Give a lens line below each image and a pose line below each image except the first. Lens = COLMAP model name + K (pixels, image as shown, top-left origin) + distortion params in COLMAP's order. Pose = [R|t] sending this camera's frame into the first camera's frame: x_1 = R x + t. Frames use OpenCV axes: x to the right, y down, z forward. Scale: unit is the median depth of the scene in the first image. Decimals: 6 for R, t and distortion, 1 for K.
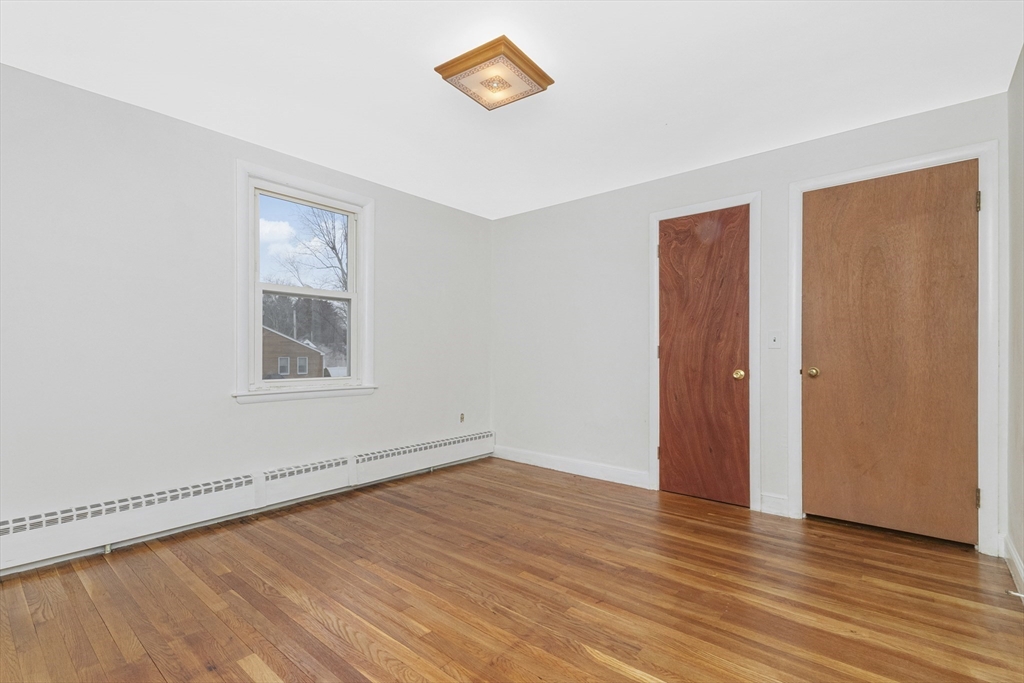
lens RADIAL K [[471.4, 0, 520.0], [0, 471.4, 347.0], [0, 0, 1]] dist [0.011524, -0.001064]
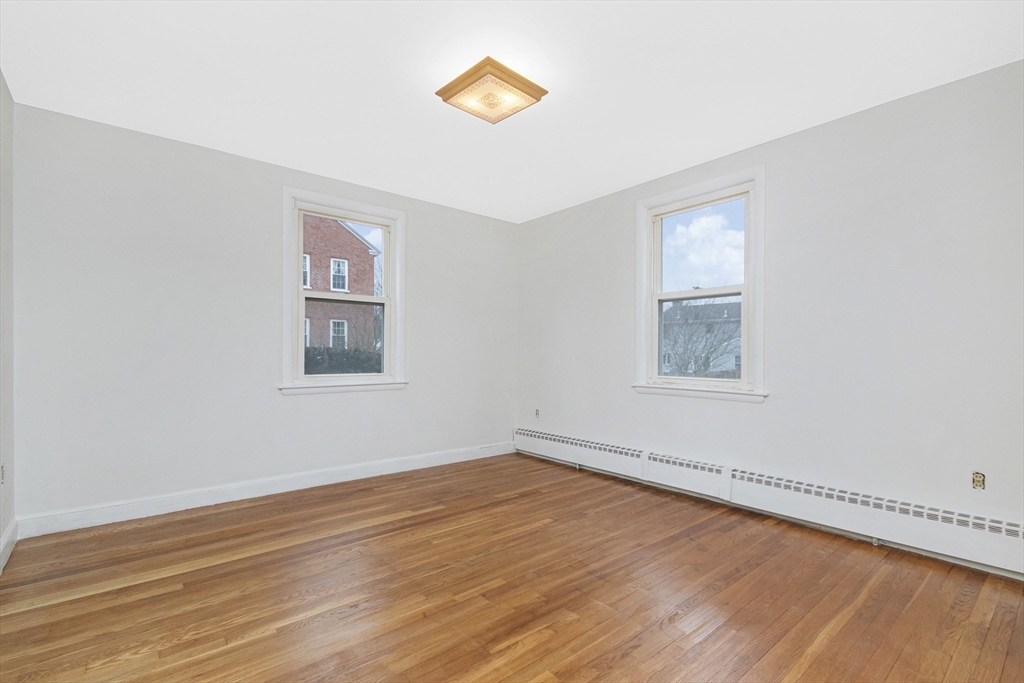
lens RADIAL K [[488.9, 0, 532.1], [0, 488.9, 344.3], [0, 0, 1]] dist [0.040465, -0.000010]
pose [[-0.172647, -0.019435, -0.984792, 0.801381], [0.008559, 0.999738, -0.021230, 0.016278], [0.984947, -0.012094, -0.172435, 1.001405]]
